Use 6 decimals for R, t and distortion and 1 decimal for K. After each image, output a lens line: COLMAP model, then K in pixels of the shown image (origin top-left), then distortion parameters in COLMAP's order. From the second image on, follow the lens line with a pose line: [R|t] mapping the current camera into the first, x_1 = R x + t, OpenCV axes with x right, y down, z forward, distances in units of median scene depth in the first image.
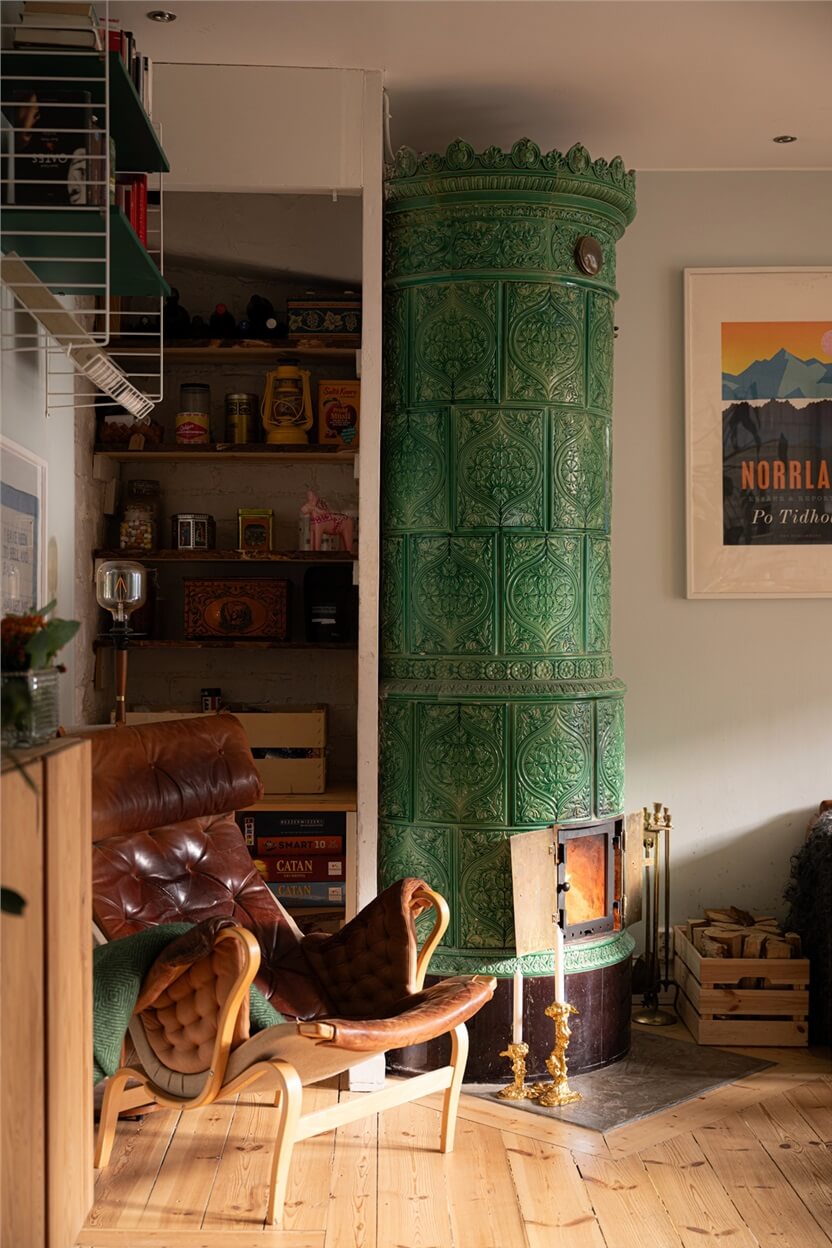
lens RADIAL K [[1758.4, 0, 416.0], [0, 1758.4, 624.0], [0, 0, 1]] dist [0.000543, -0.034368]
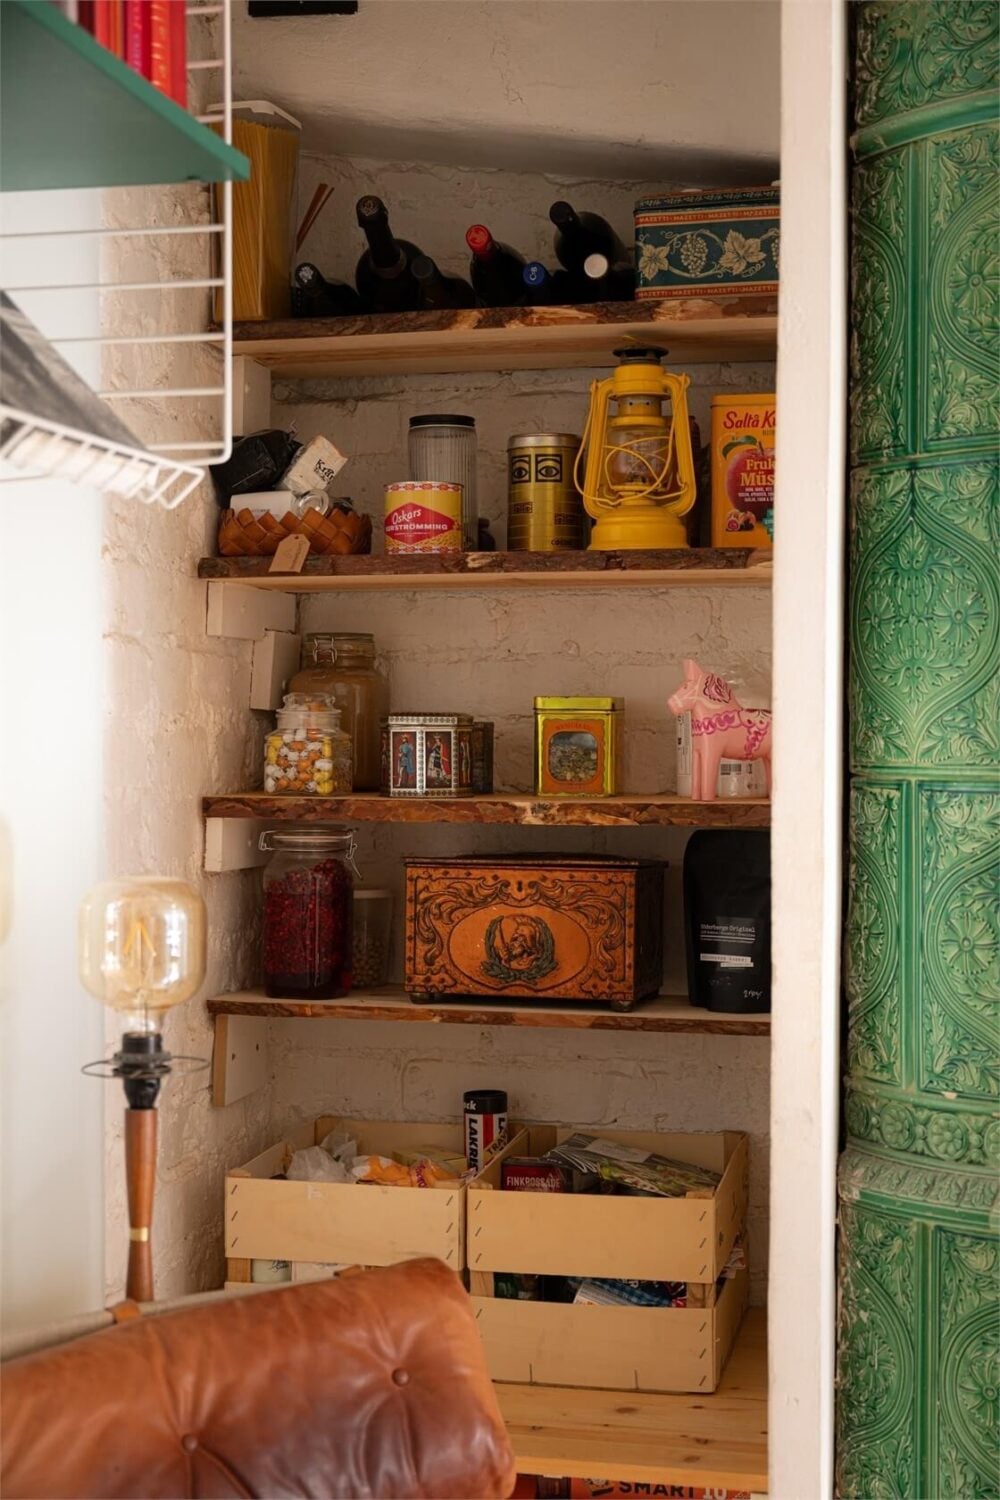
lens RADIAL K [[2113.4, 0, 500.0], [0, 2113.4, 750.0], [0, 0, 1]] dist [0.000543, -0.034368]
pose [[0.970182, -0.000179, -0.242376, 0.019426], [0.003797, 0.999888, 0.014463, -0.062853], [0.242346, -0.014953, 0.970075, 0.508591]]
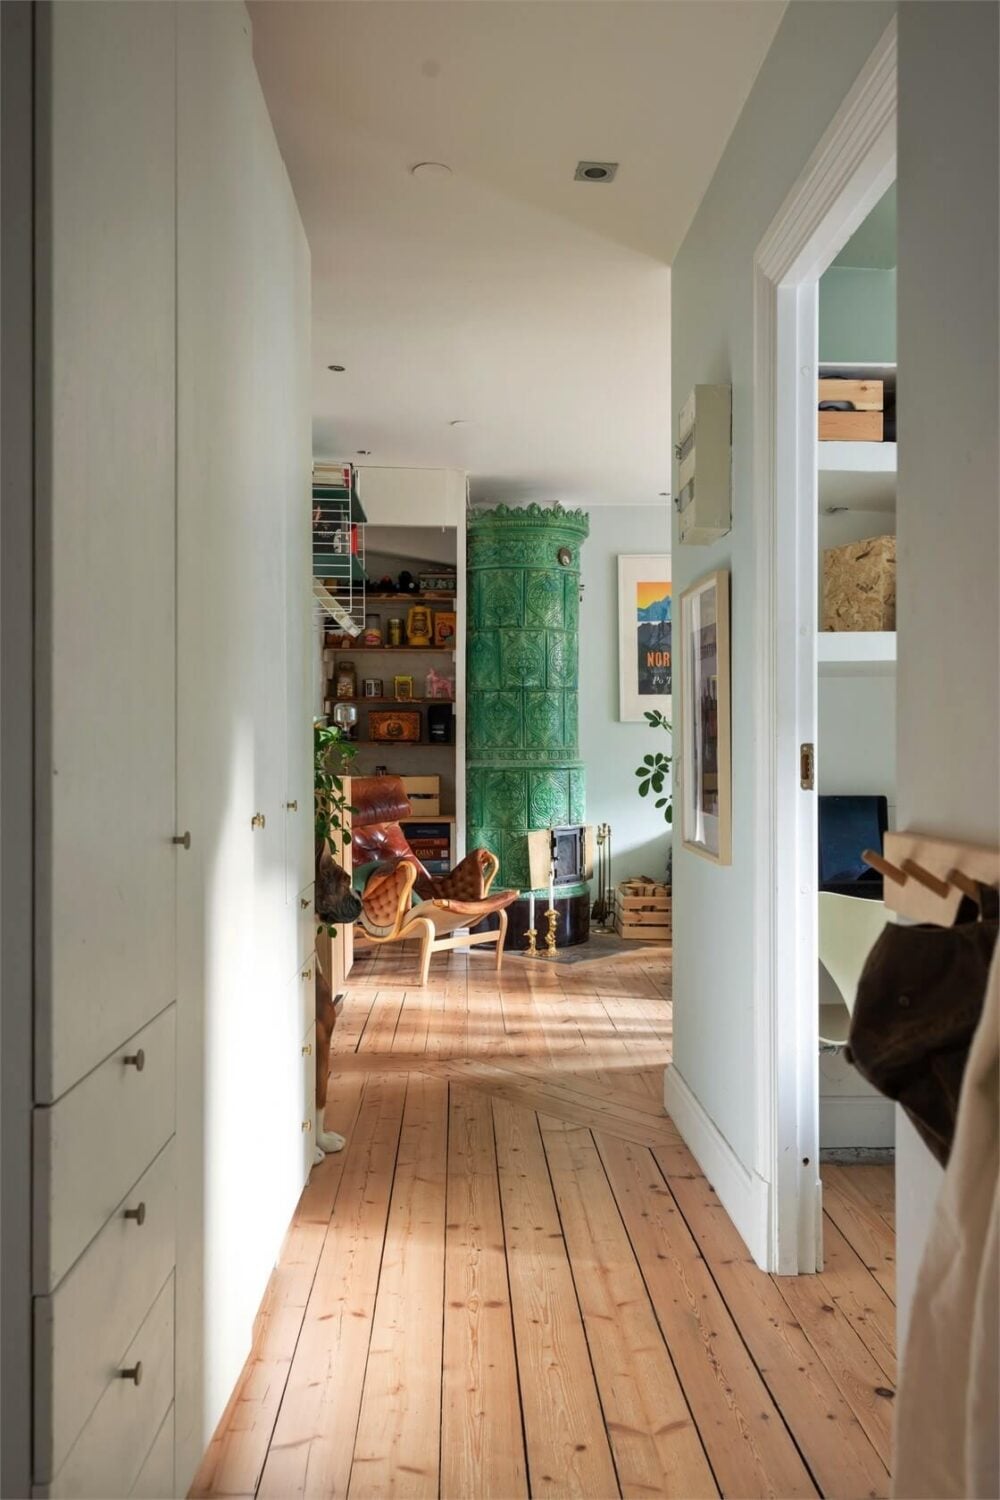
lens RADIAL K [[1425.9, 0, 584.6], [0, 1425.9, 834.1], [0, 0, 1]] dist [0.005590, -0.001658]
pose [[0.997838, -0.004727, 0.065546, 0.008270], [0.000712, 0.998129, 0.061146, 0.015858], [-0.065712, -0.060967, 0.995974, -0.687798]]
